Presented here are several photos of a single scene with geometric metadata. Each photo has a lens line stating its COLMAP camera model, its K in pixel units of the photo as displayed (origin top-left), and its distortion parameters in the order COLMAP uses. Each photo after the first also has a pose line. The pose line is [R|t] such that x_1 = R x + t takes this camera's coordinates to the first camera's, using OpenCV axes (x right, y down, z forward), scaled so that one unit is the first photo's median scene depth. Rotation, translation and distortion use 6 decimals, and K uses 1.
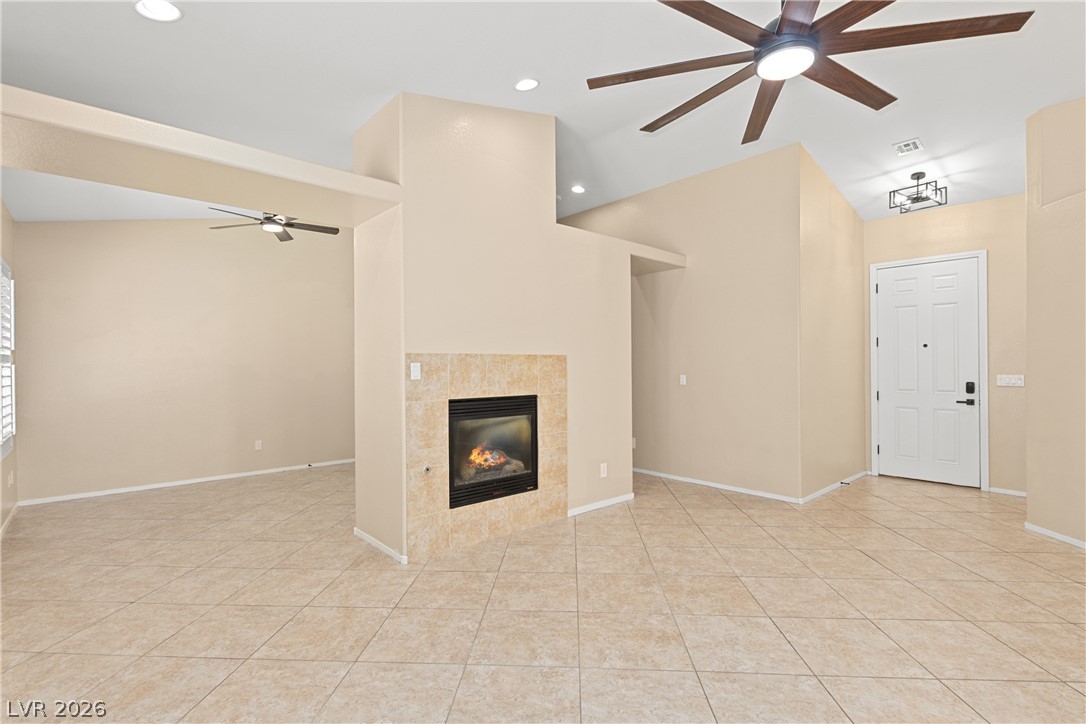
lens RADIAL K [[508.9, 0, 537.4], [0, 508.9, 364.8], [0, 0, 1]] dist [0.002209, -0.000199]
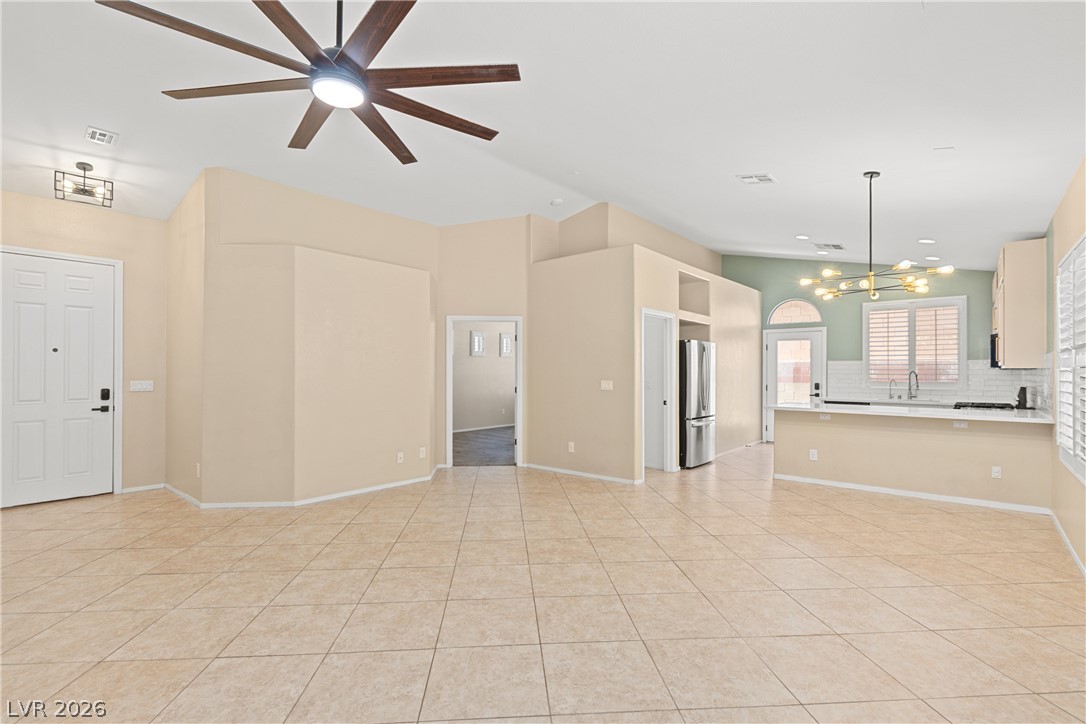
lens RADIAL K [[501.8, 0, 540.5], [0, 501.8, 365.7], [0, 0, 1]] dist [0.008649, -0.000537]
pose [[-0.129706, 0.012991, 0.991467, -0.314905], [-0.001060, 0.999912, -0.013241, 0.001159], [-0.991552, -0.002769, -0.129681, 0.359417]]
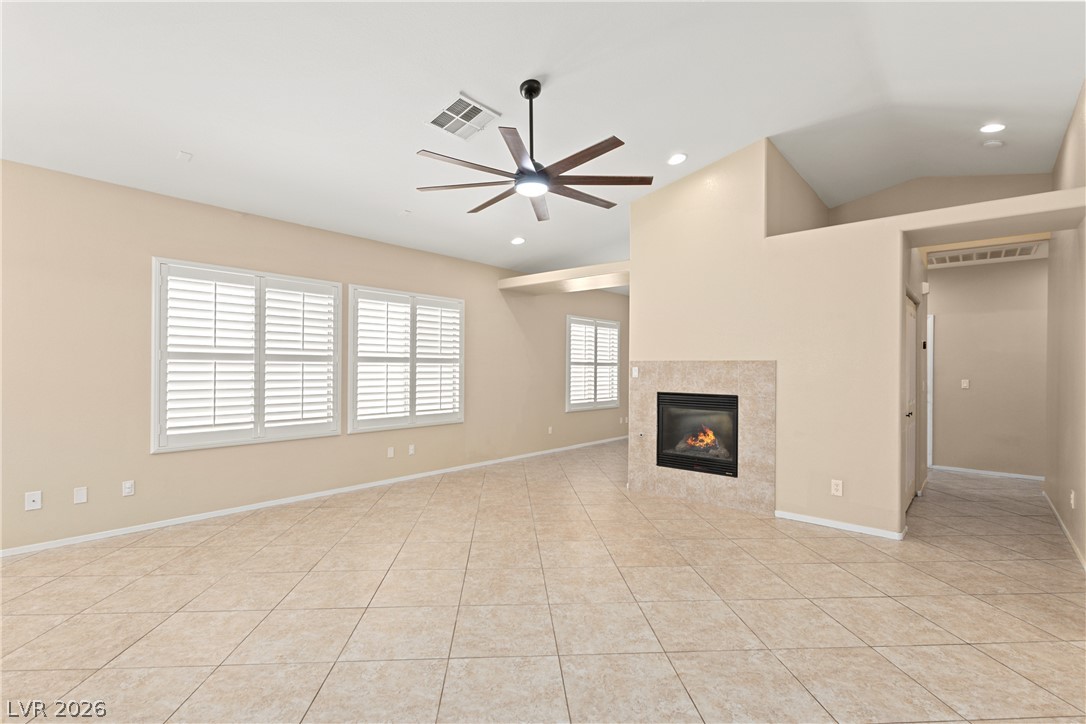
lens RADIAL K [[497.7, 0, 537.3], [0, 497.7, 366.1], [0, 0, 1]] dist [0.002232, -0.000963]
pose [[0.116307, 0.000580, -0.993213, 1.072596], [-0.008635, 0.999963, -0.000427, -0.003117], [0.993176, 0.008627, 0.116308, 0.420700]]
